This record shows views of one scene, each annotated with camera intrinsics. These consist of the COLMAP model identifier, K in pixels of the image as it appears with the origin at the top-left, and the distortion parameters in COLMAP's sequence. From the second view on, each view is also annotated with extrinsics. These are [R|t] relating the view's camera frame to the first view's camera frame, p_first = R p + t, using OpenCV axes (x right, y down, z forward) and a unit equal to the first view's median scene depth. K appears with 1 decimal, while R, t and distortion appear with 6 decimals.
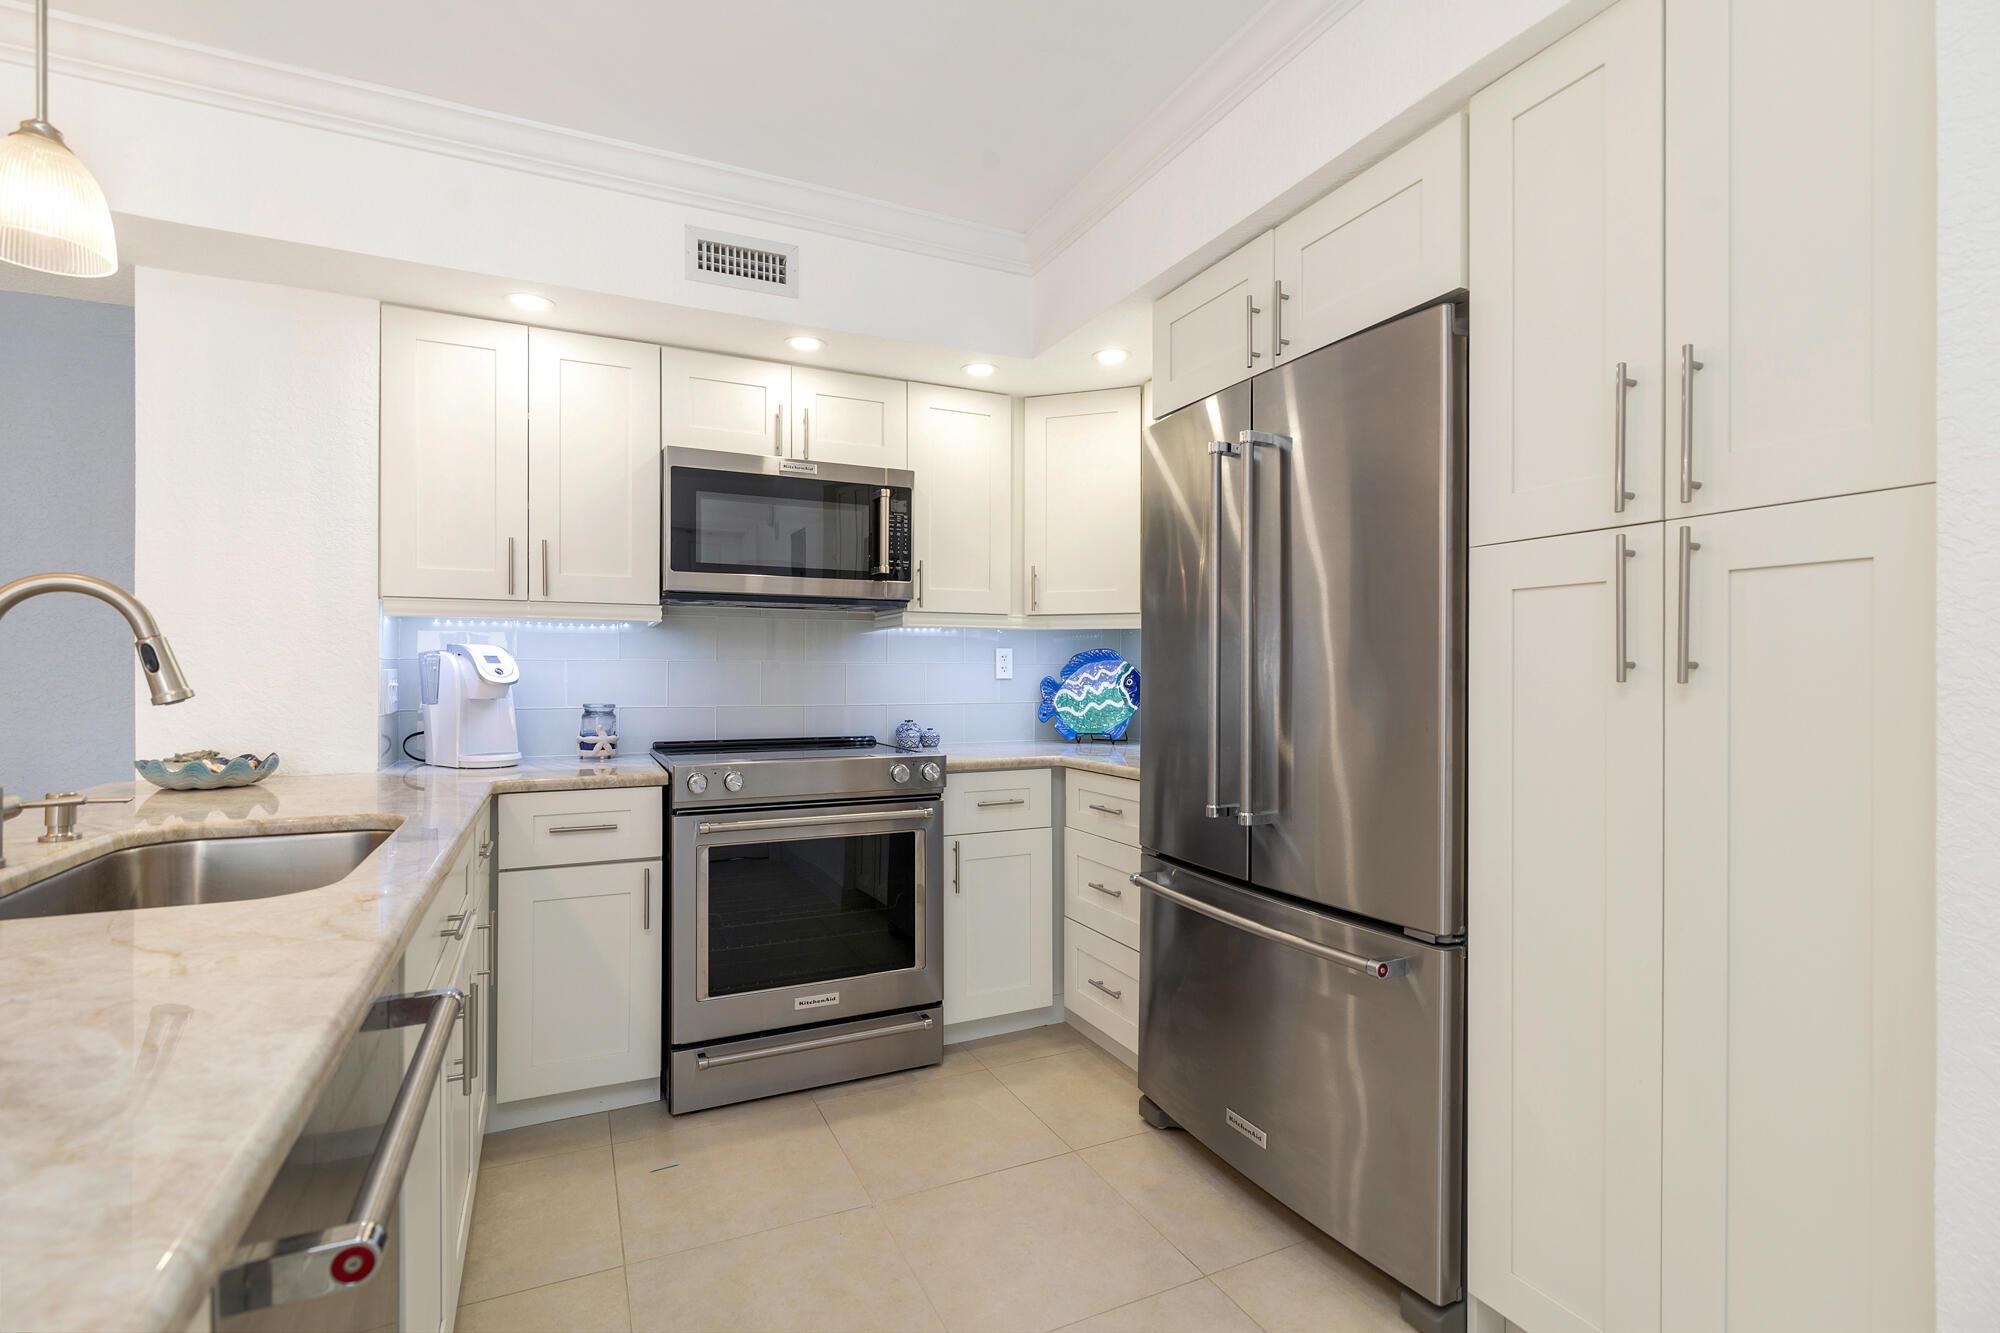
lens RADIAL K [[919.3, 0, 995.4], [0, 919.3, 670.6], [0, 0, 1]] dist [0.002544, 0.000123]
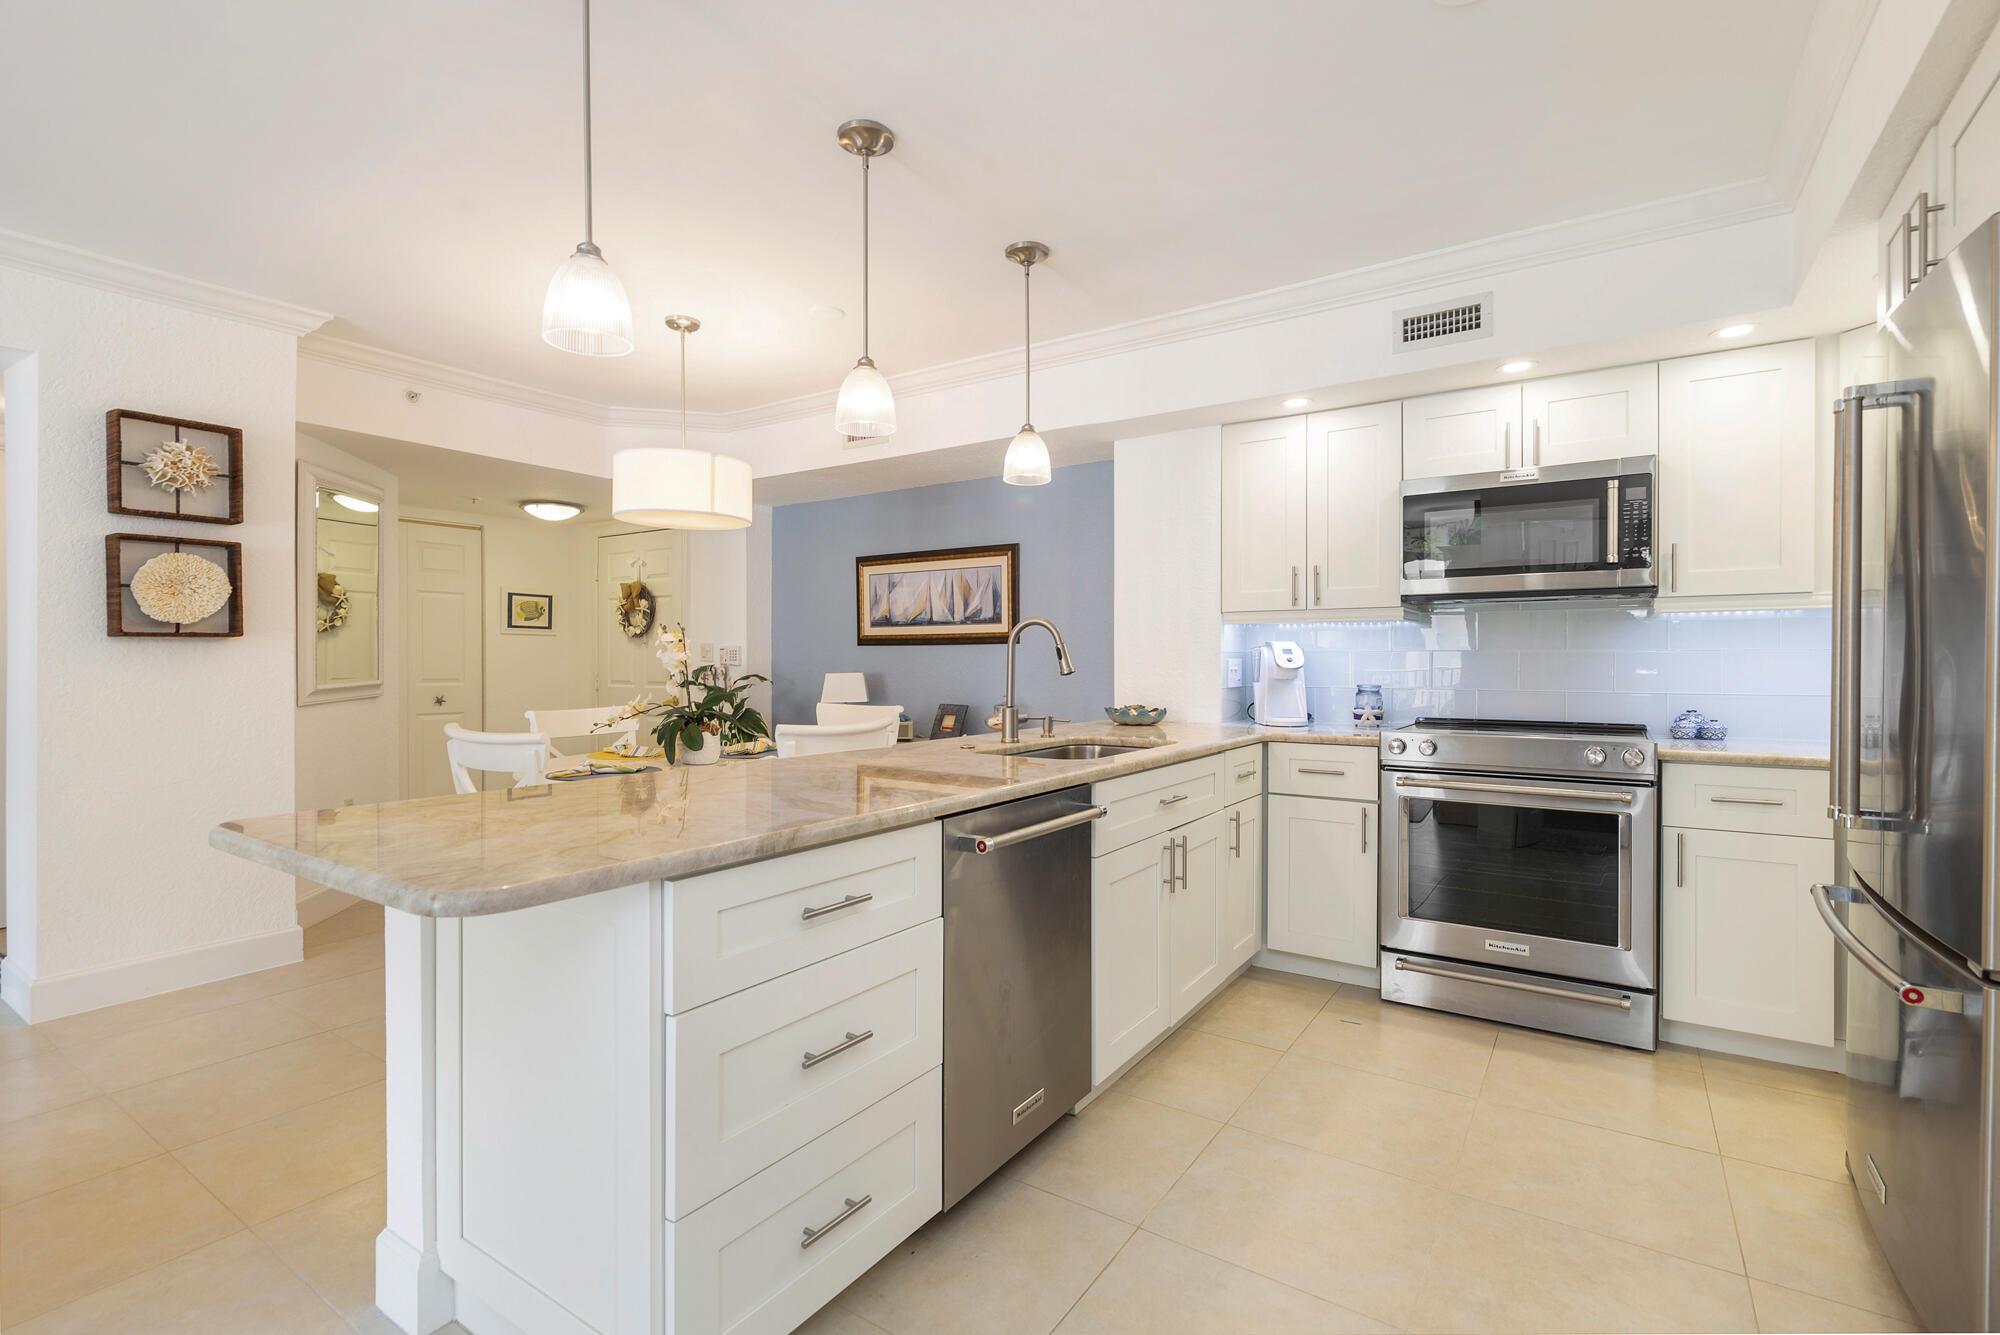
lens RADIAL K [[920.9, 0, 986.8], [0, 920.9, 663.6], [0, 0, 1]] dist [0.000734, 0.000086]
pose [[0.500421, -0.000087, -0.865782, 0.461419], [0.001845, 0.999998, 0.000966, 0.004341], [0.865780, -0.002081, 0.500420, -0.126783]]
